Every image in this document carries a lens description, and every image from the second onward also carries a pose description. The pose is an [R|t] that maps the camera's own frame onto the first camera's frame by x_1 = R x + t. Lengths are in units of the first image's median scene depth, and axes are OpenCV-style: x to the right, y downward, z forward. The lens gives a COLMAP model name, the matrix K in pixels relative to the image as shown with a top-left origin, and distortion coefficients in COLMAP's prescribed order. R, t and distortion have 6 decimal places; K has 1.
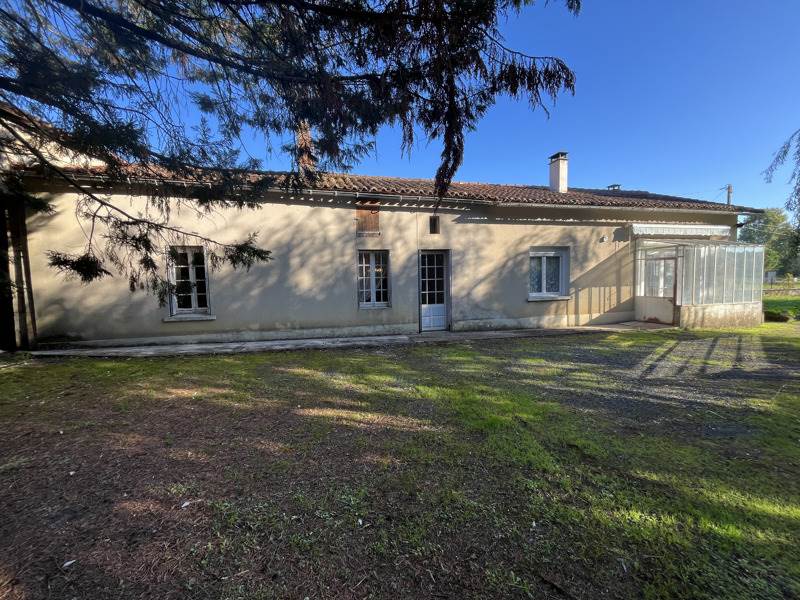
lens RADIAL K [[321.9, 0, 400.0], [0, 321.9, 300.2], [0, 0, 1]] dist [0.000108, -0.000014]
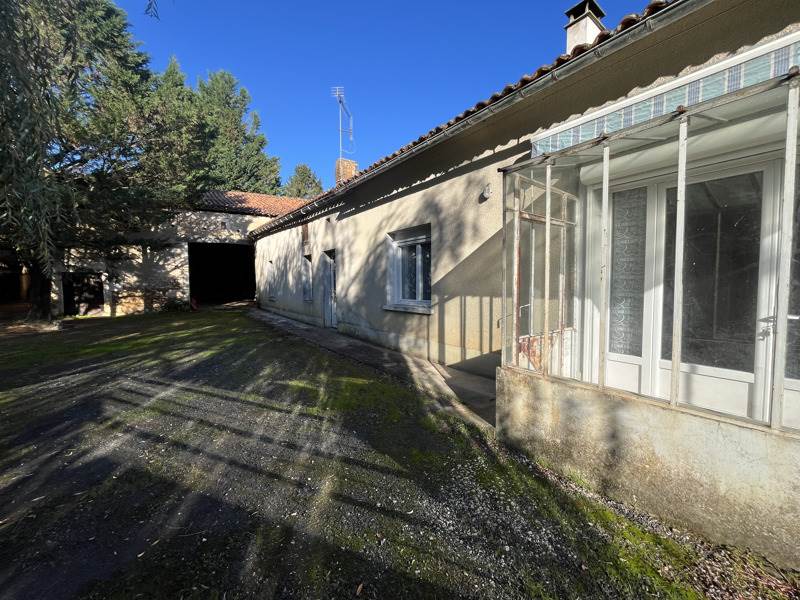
lens RADIAL K [[321.9, 0, 399.7], [0, 321.9, 298.4], [0, 0, 1]] dist [0.000108, -0.000014]
pose [[0.390790, 0.059213, -0.918573, 1.084985], [-0.061692, 0.997370, 0.038047, -0.051940], [0.918410, 0.041800, 0.393416, 0.755383]]
